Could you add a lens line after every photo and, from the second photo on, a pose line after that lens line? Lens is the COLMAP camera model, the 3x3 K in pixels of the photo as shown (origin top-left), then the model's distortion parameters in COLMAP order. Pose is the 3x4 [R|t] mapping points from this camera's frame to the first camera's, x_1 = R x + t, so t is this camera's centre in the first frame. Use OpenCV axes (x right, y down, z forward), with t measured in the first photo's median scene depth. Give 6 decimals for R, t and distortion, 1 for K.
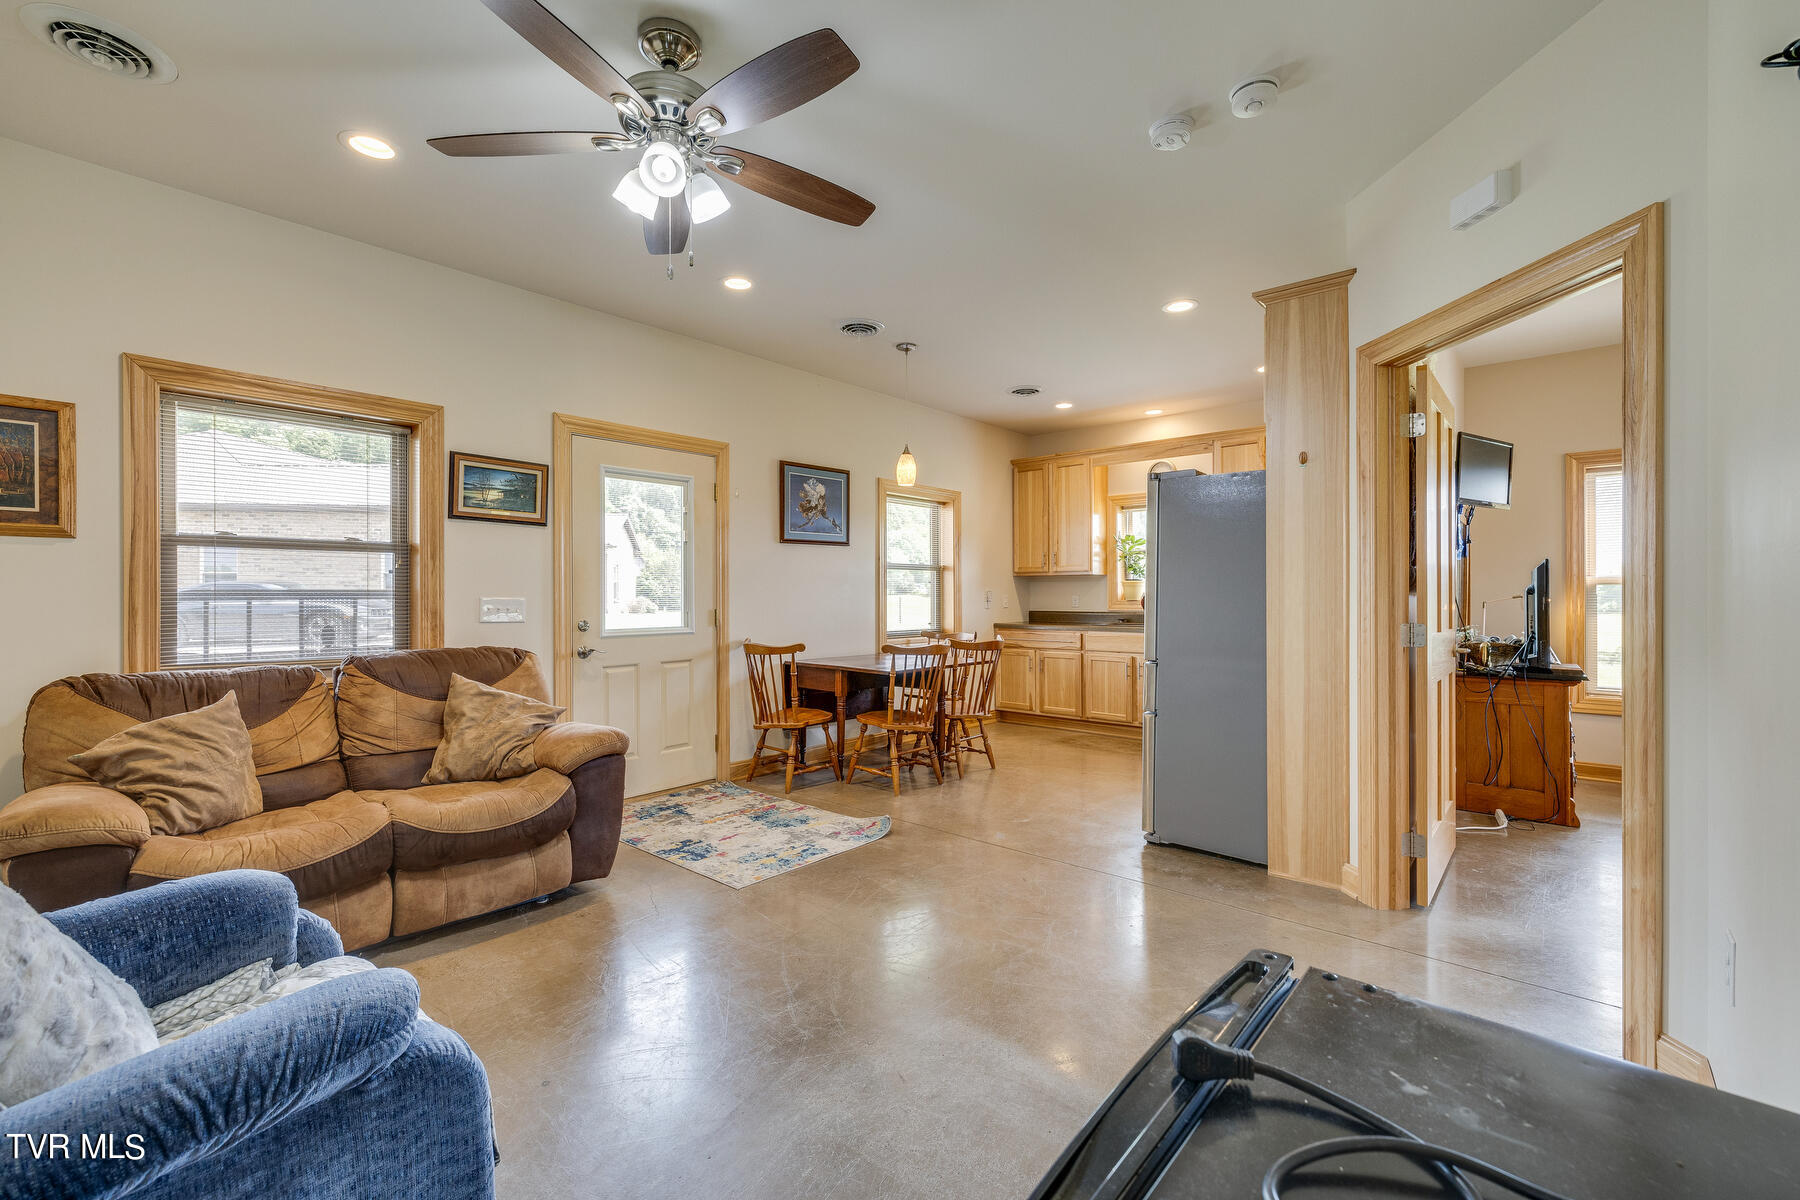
lens RADIAL K [[757.1, 0, 907.6], [0, 757.1, 600.1], [0, 0, 1]] dist [0.007901, -0.000154]
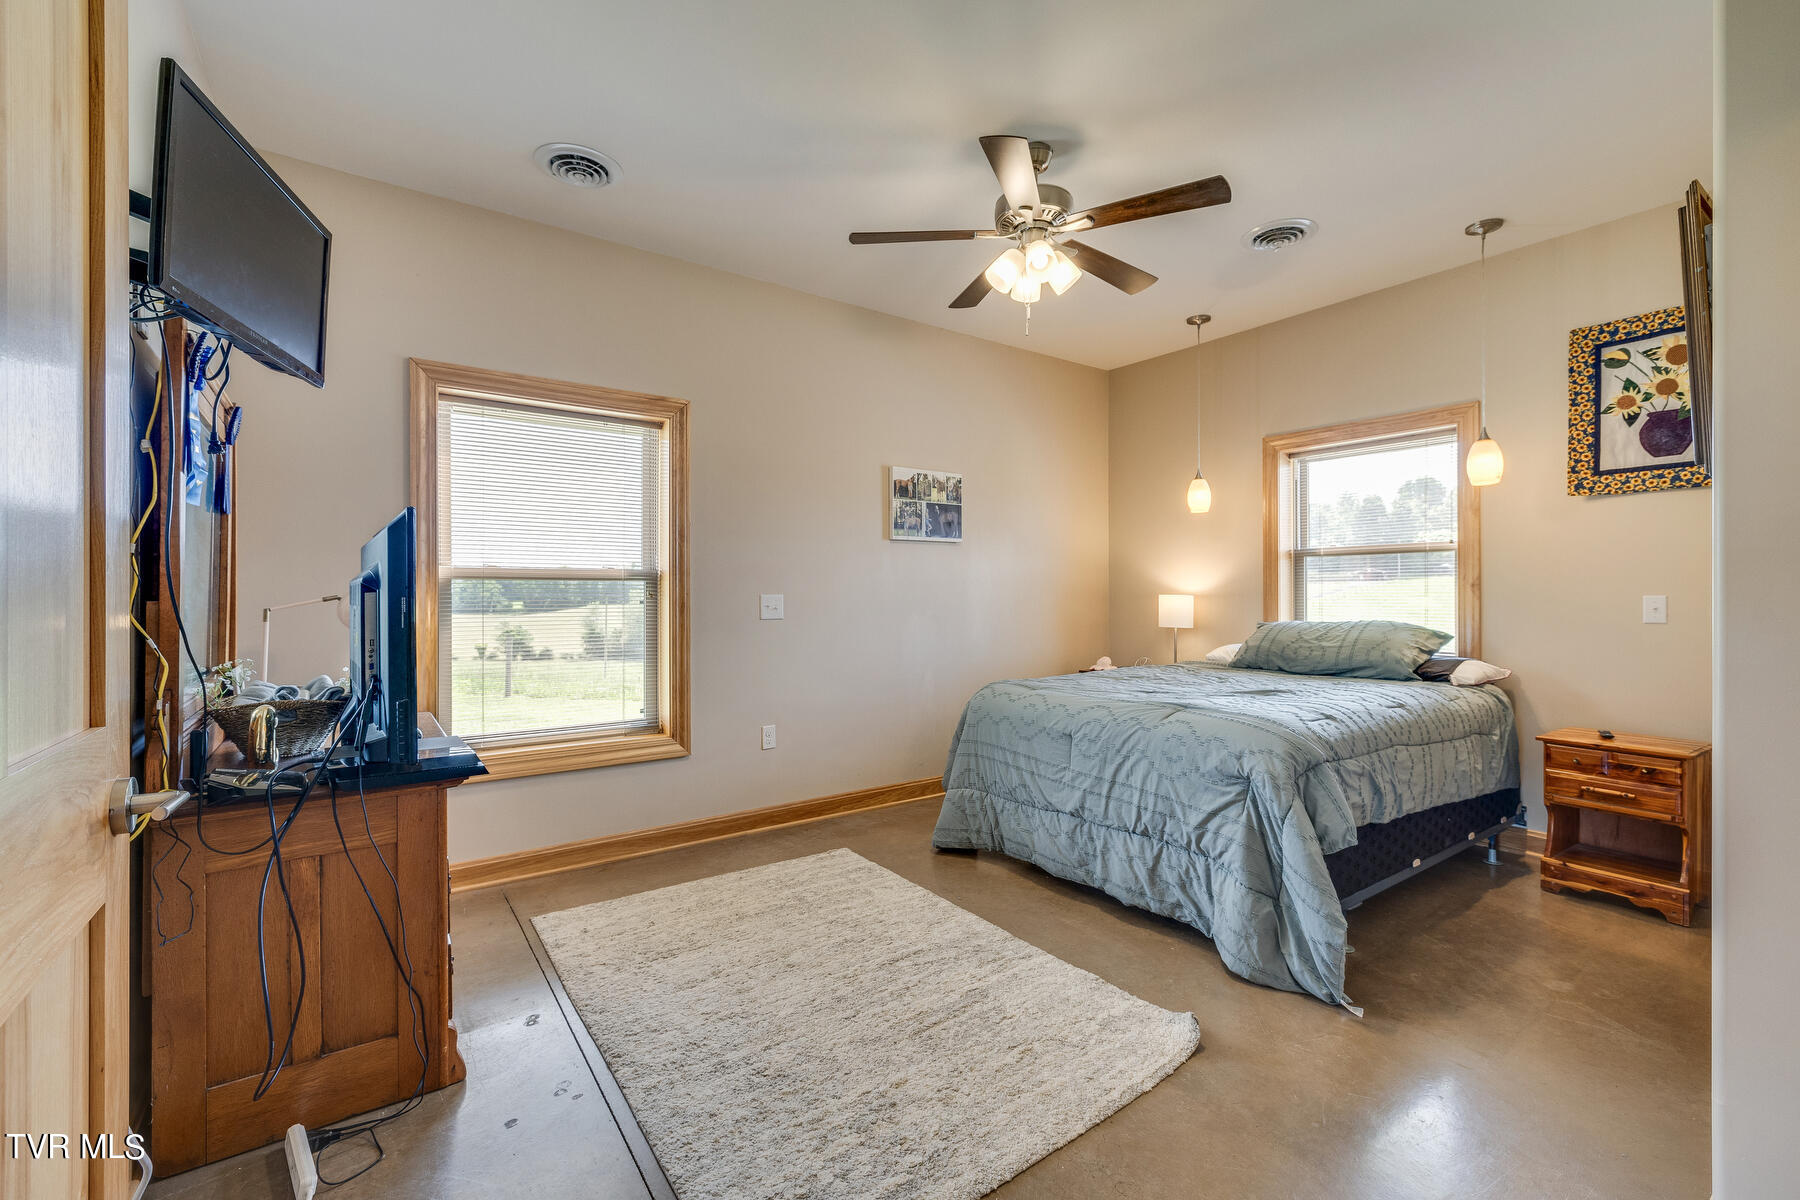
lens RADIAL K [[757.1, 0, 909.5], [0, 757.1, 599.8], [0, 0, 1]] dist [0.007901, -0.000154]
pose [[0.232371, 0.000029, 0.972627, 0.462319], [0.002692, 0.999996, -0.000673, -0.001335], [-0.972624, 0.002774, 0.232370, 0.592053]]
